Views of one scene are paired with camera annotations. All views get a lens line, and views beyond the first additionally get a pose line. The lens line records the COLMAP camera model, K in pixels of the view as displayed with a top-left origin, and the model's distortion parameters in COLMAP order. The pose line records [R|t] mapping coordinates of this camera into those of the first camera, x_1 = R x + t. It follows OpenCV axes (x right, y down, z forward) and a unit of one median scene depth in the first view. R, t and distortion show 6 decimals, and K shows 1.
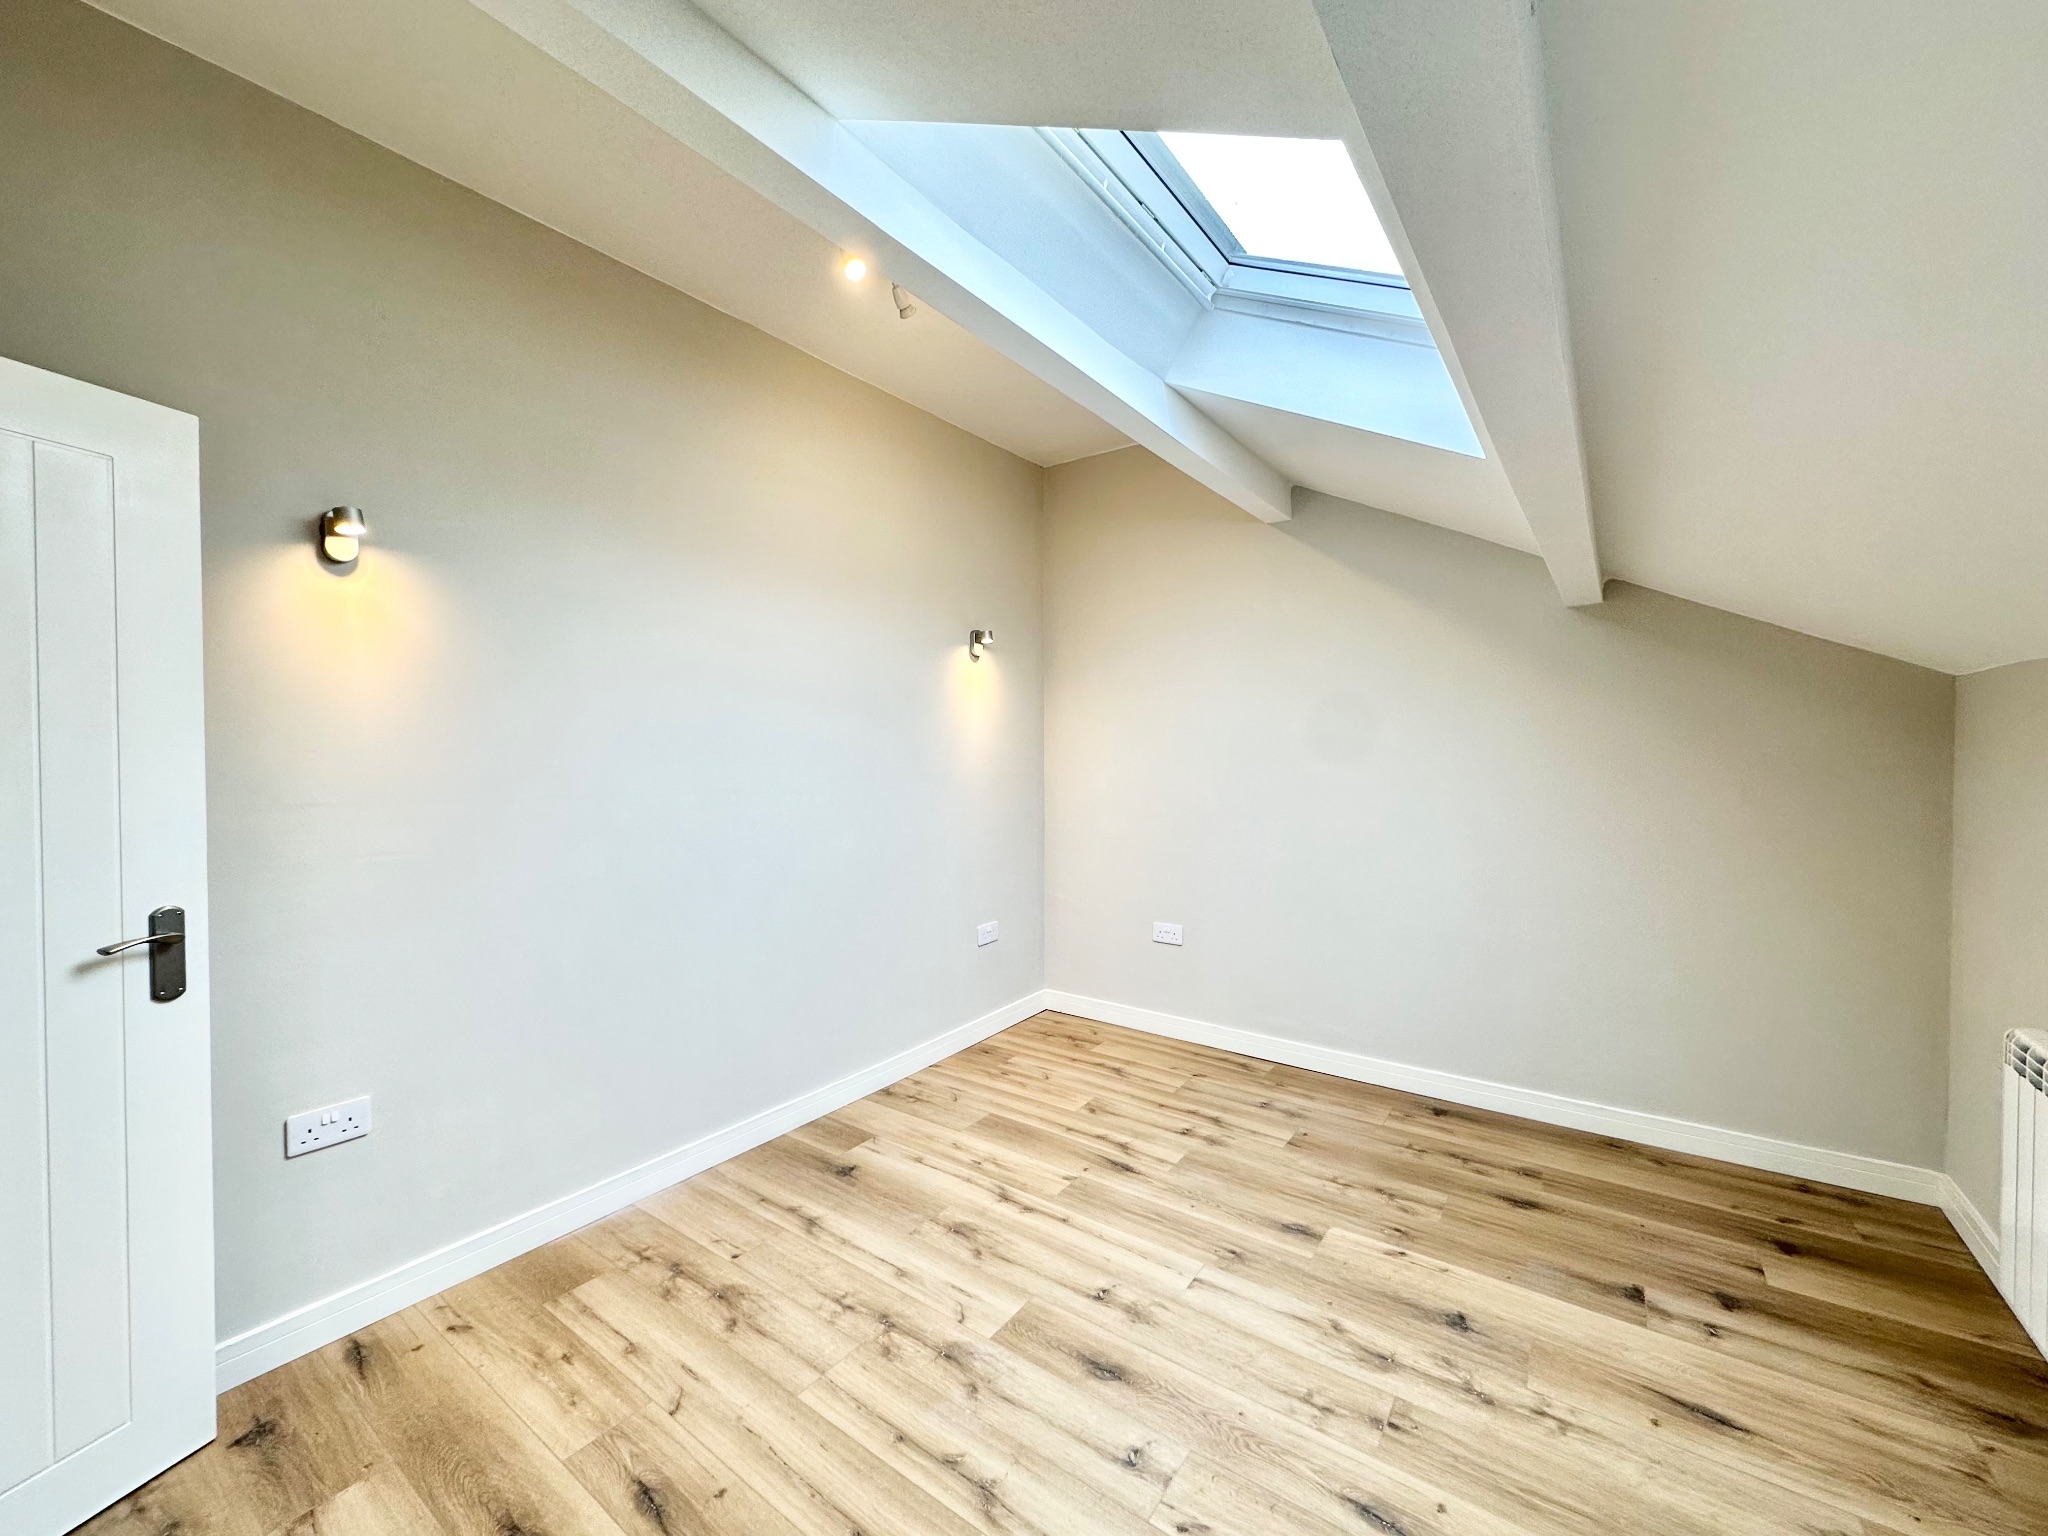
lens RADIAL K [[813.4, 0, 1026.5], [0, 813.4, 765.7], [0, 0, 1]] dist [-0.002822, 0.000503]
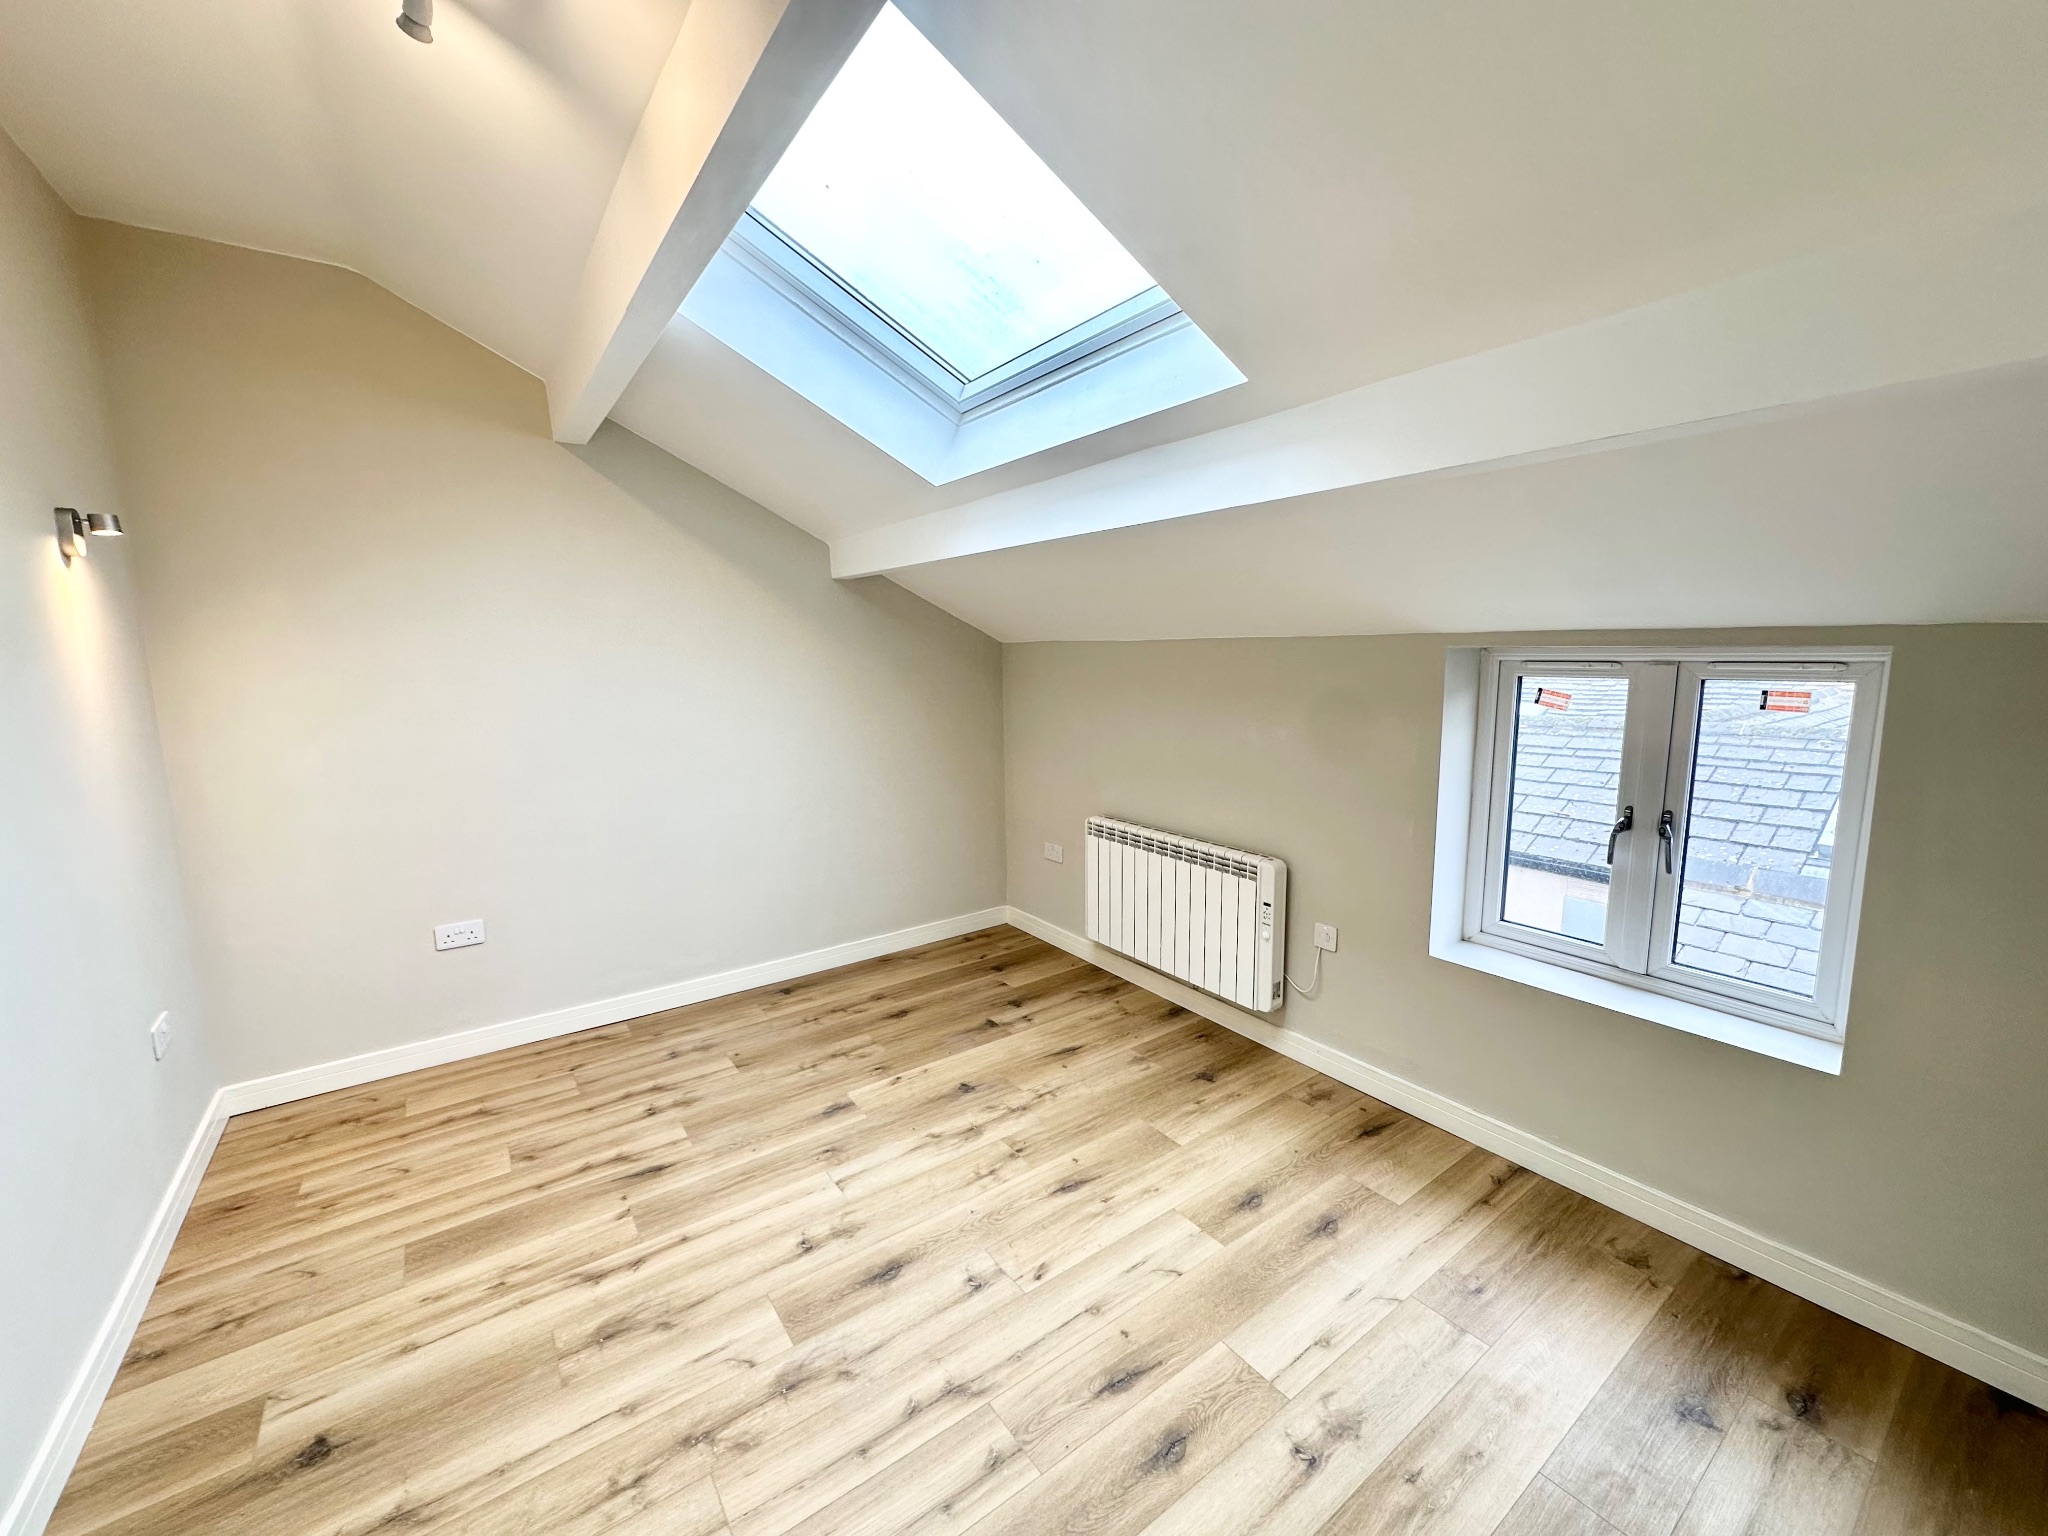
lens RADIAL K [[813.4, 0, 1026.5], [0, 813.4, 765.7], [0, 0, 1]] dist [-0.002822, 0.000503]
pose [[0.316604, -0.135751, 0.938794, -0.604845], [0.032095, 0.990673, 0.132428, -0.074989], [-0.948015, -0.011797, 0.318008, 0.345710]]
